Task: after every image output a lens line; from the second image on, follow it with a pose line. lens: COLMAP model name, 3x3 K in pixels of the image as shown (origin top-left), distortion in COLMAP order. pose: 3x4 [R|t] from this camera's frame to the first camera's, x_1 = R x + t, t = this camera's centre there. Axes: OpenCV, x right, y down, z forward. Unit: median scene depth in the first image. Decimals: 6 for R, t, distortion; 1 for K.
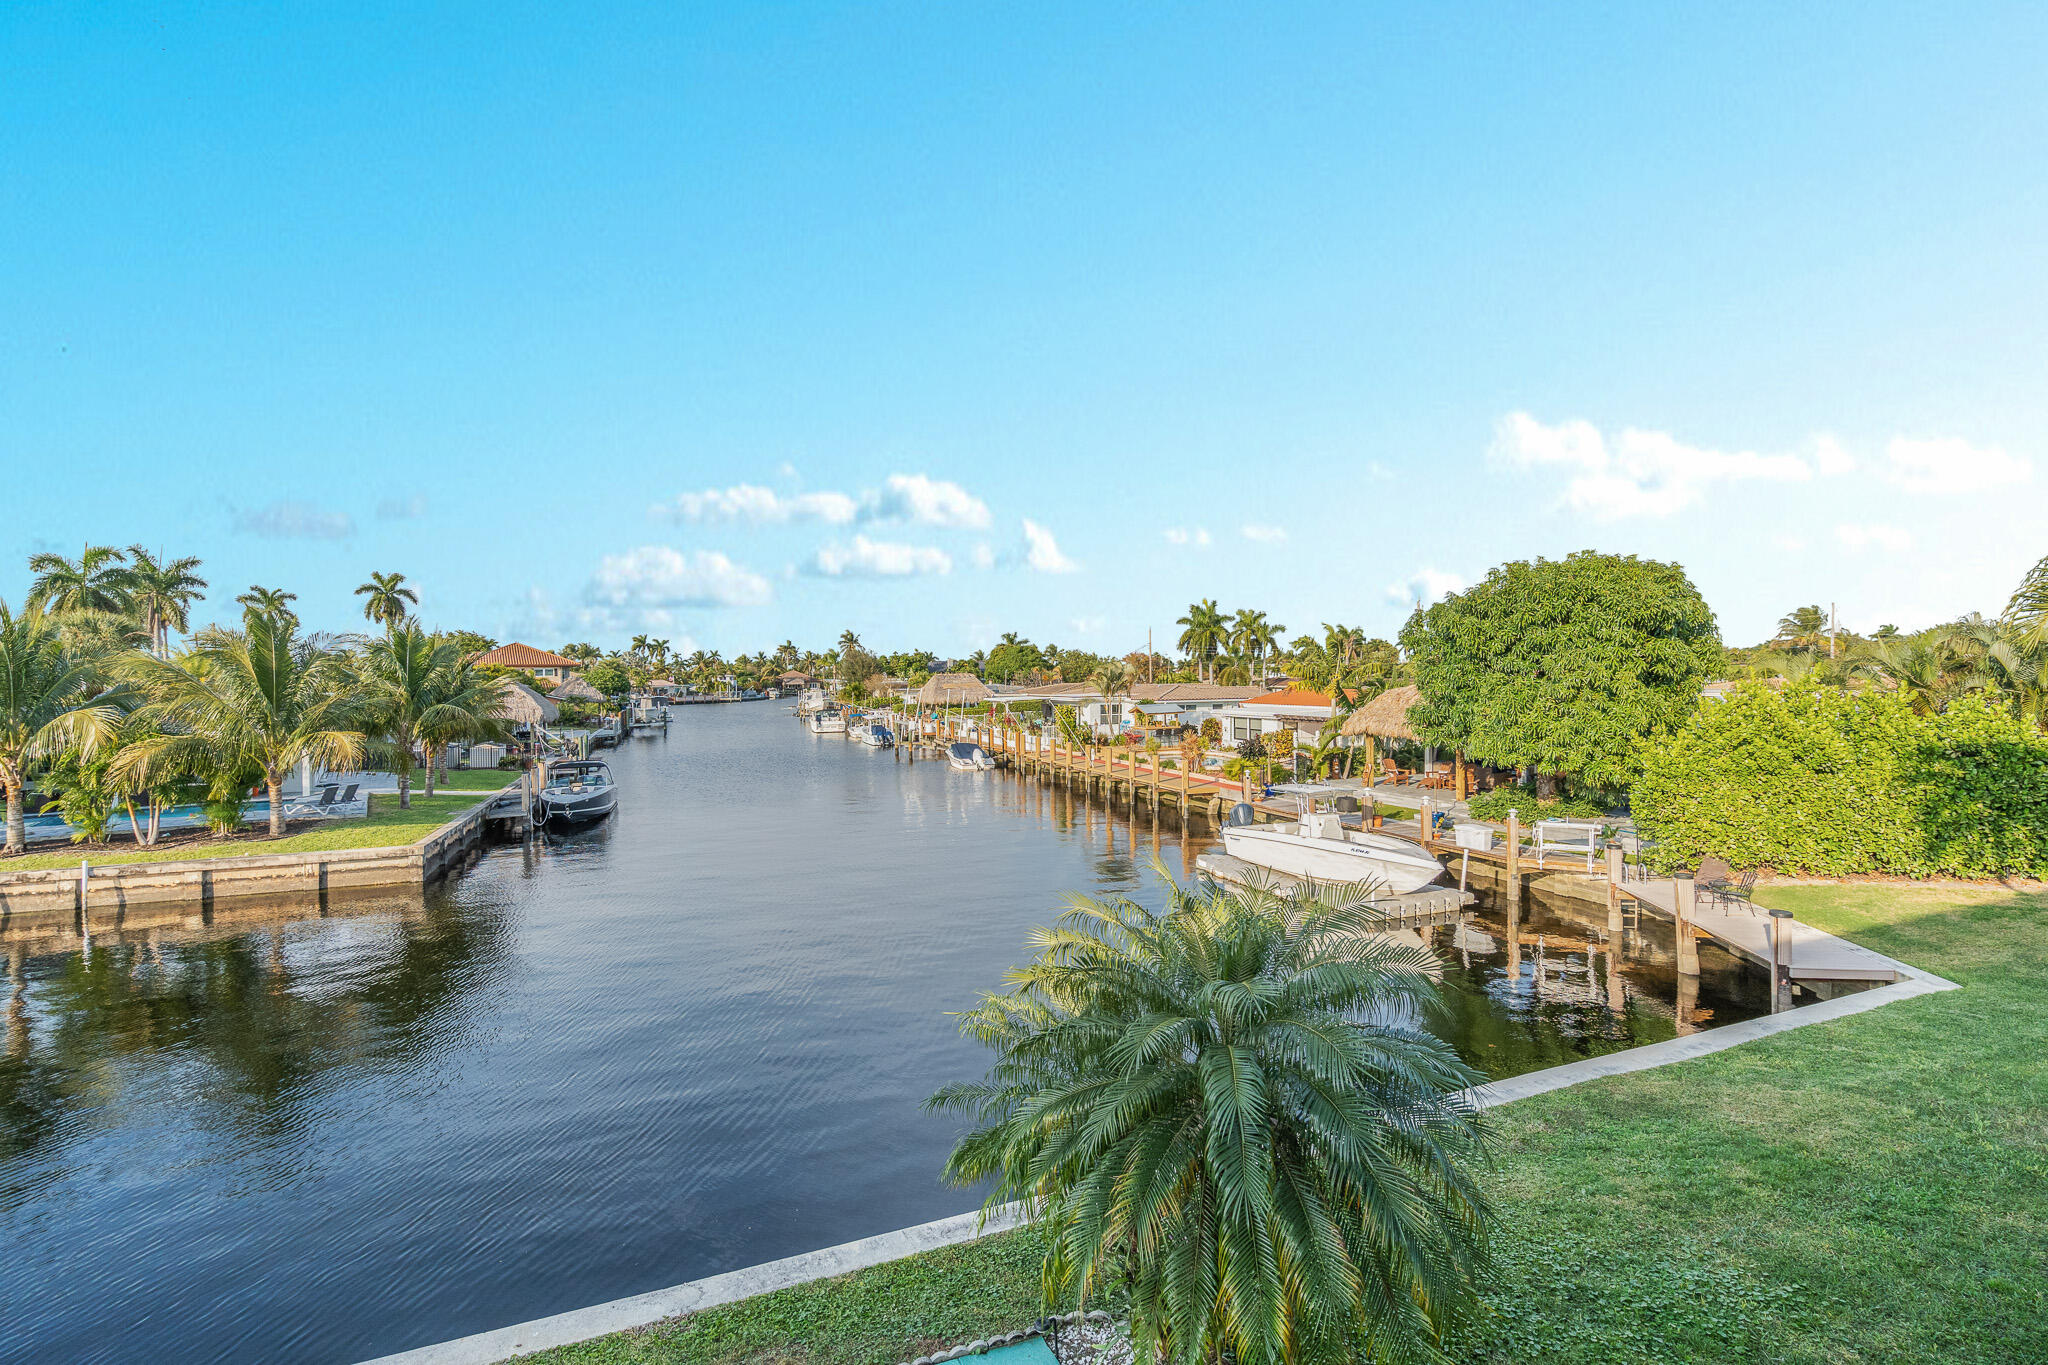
lens RADIAL K [[914.8, 0, 1023.0], [0, 914.8, 682.2], [0, 0, 1]] dist [-0.002528, 0.001019]
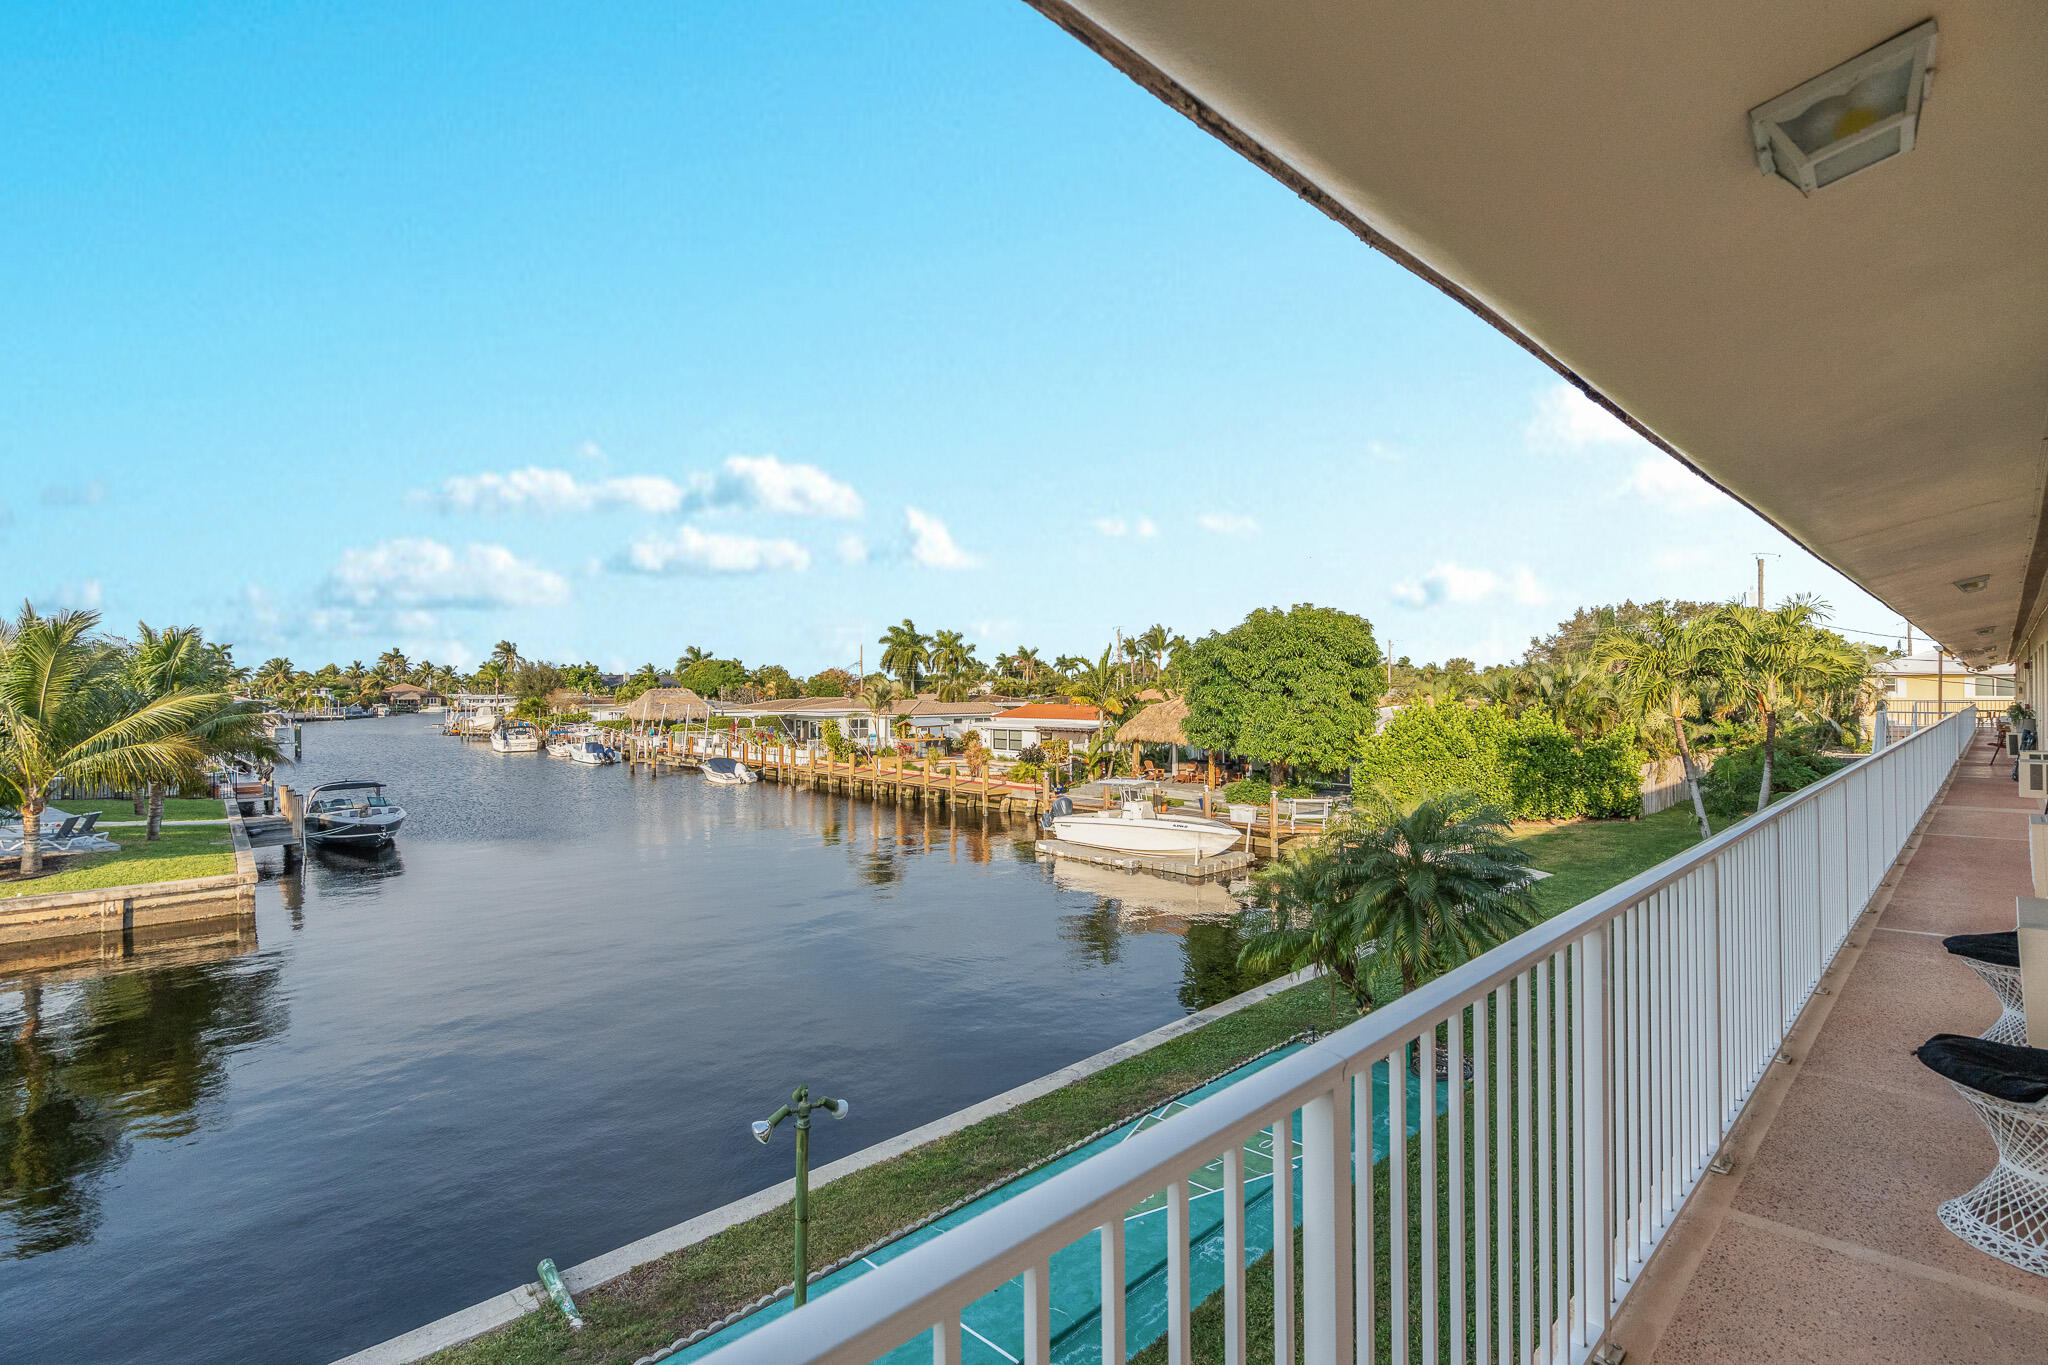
lens RADIAL K [[917.9, 0, 1021.7], [0, 917.9, 680.7], [0, 0, 1]] dist [-0.010615, 0.005748]
pose [[0.931329, 0.011520, 0.363998, -0.254294], [-0.004254, 0.999776, -0.020756, 0.002386], [-0.364155, 0.017783, 0.931169, -0.118448]]
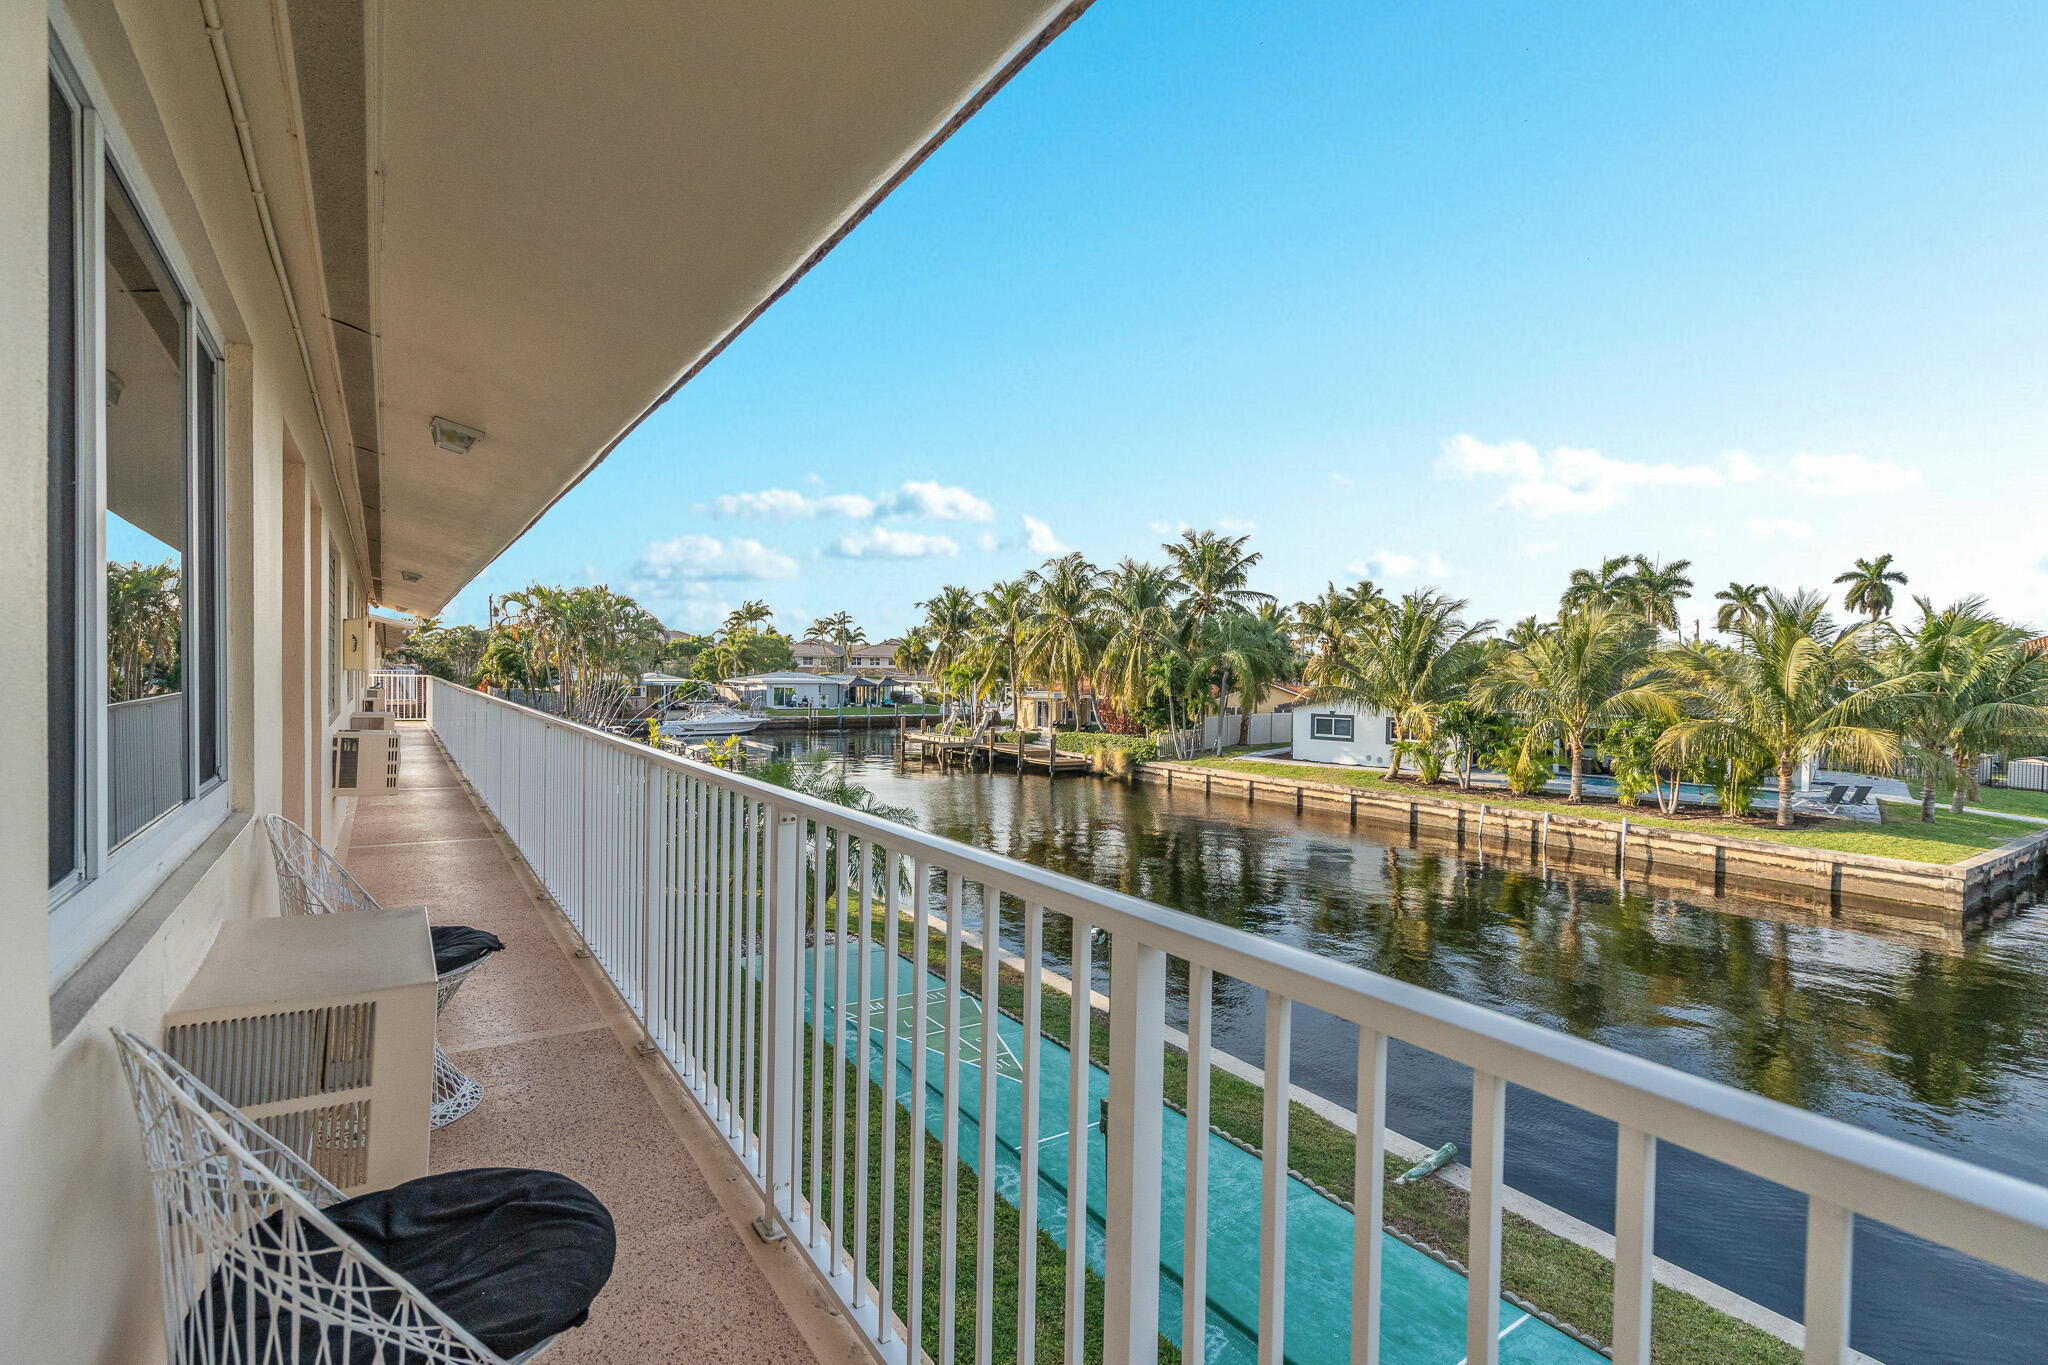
lens RADIAL K [[914.8, 0, 1023.0], [0, 914.8, 682.2], [0, 0, 1]] dist [-0.002528, 0.001019]
pose [[0.221290, 0.027680, -0.974815, -0.029964], [-0.023254, 0.999463, 0.023101, 0.006688], [0.974931, 0.017556, 0.221815, -0.032682]]
